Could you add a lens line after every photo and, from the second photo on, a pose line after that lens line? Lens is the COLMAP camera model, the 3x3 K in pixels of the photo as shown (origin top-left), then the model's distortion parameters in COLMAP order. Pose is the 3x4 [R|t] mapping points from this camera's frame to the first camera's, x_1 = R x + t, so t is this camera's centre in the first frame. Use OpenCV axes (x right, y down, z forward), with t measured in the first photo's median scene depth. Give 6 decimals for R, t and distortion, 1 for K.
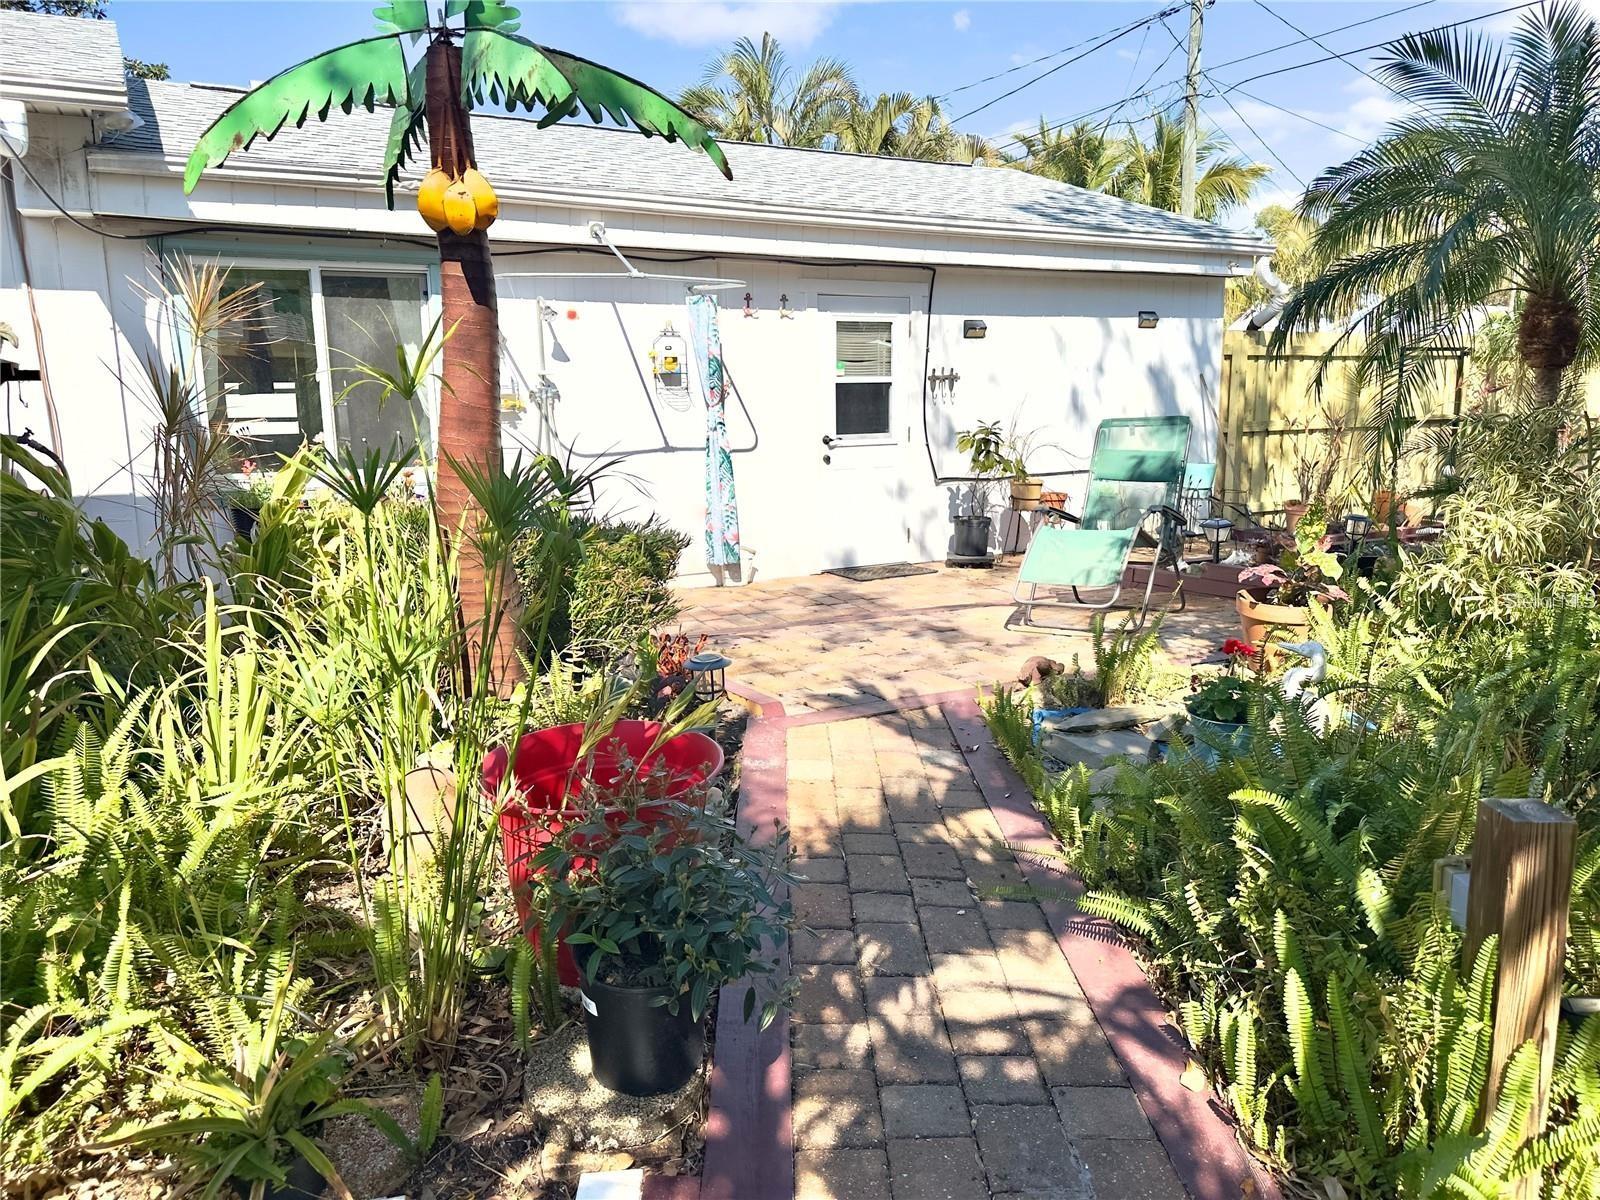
lens RADIAL K [[1127.2, 0, 793.3], [0, 1127.2, 606.9], [0, 0, 1]] dist [0.067524, -0.094647]
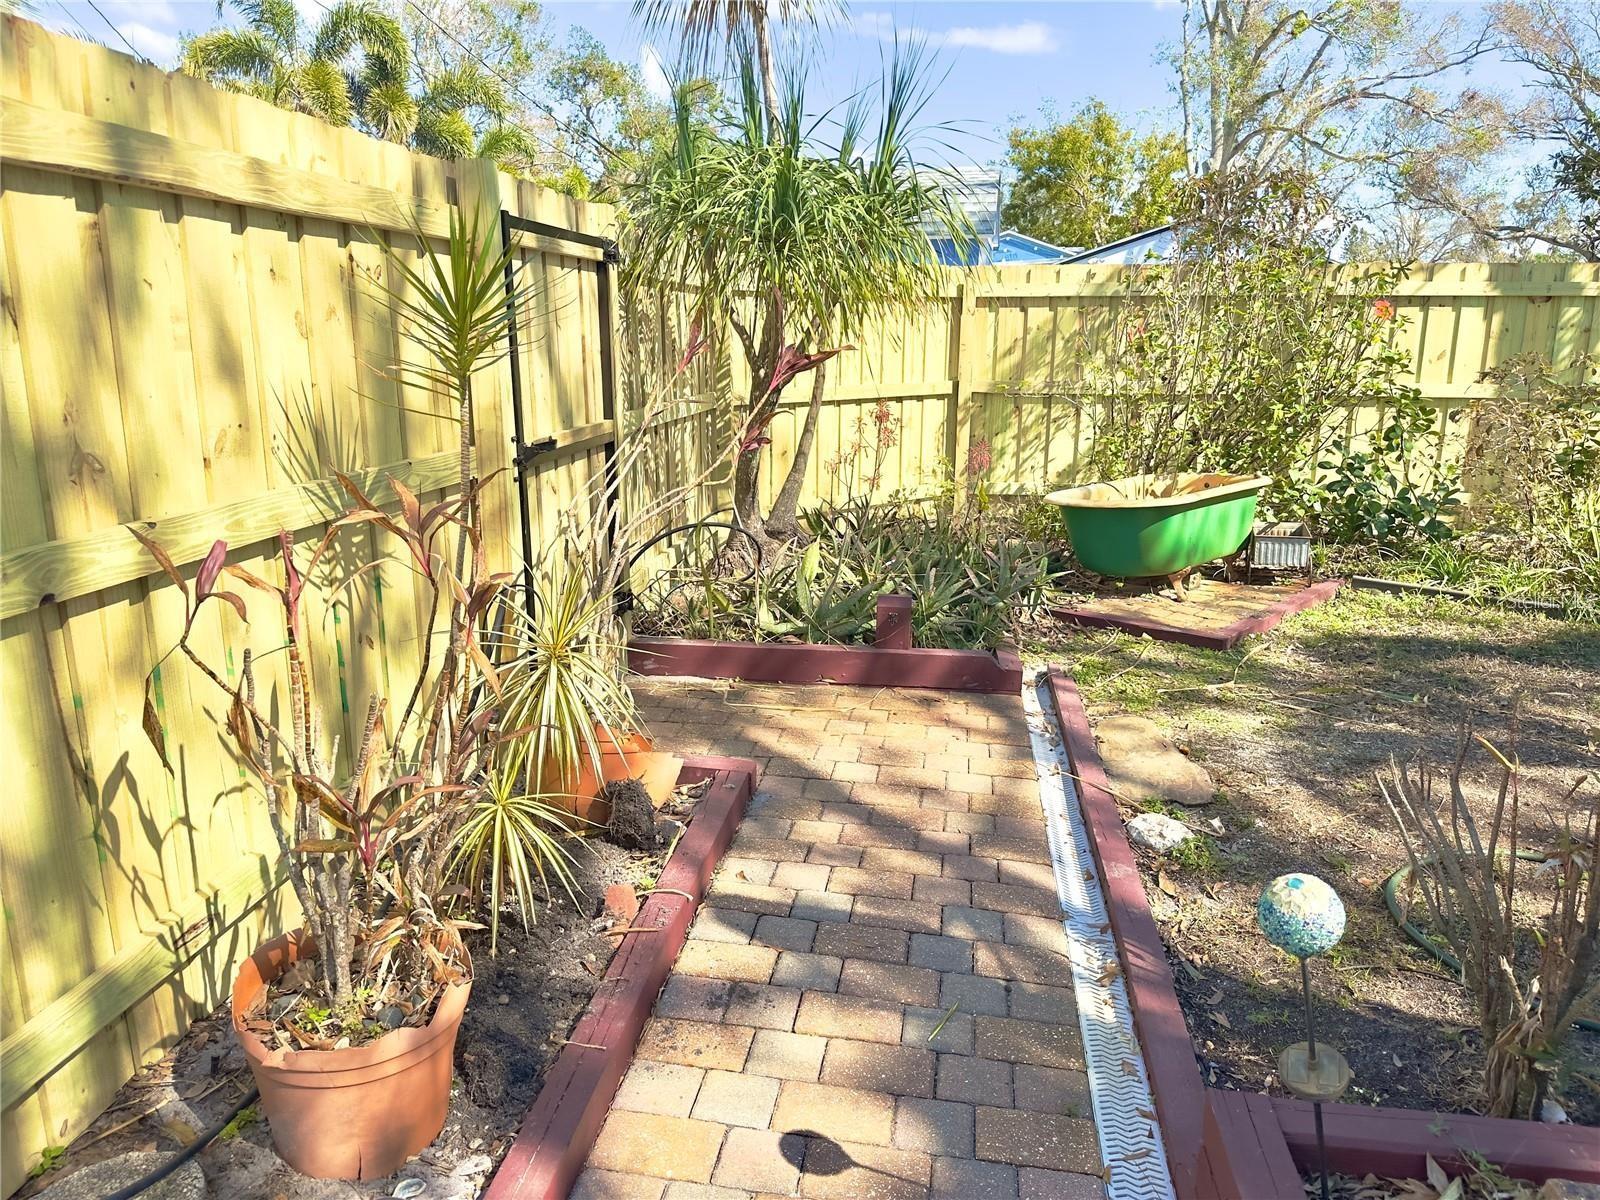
lens RADIAL K [[1127.2, 0, 793.3], [0, 1127.2, 606.9], [0, 0, 1]] dist [0.067524, -0.094647]
pose [[0.607198, -0.176943, 0.774598, 0.498368], [0.140503, 0.983436, 0.114509, -0.225865], [-0.782029, 0.039304, 0.622002, 1.144708]]
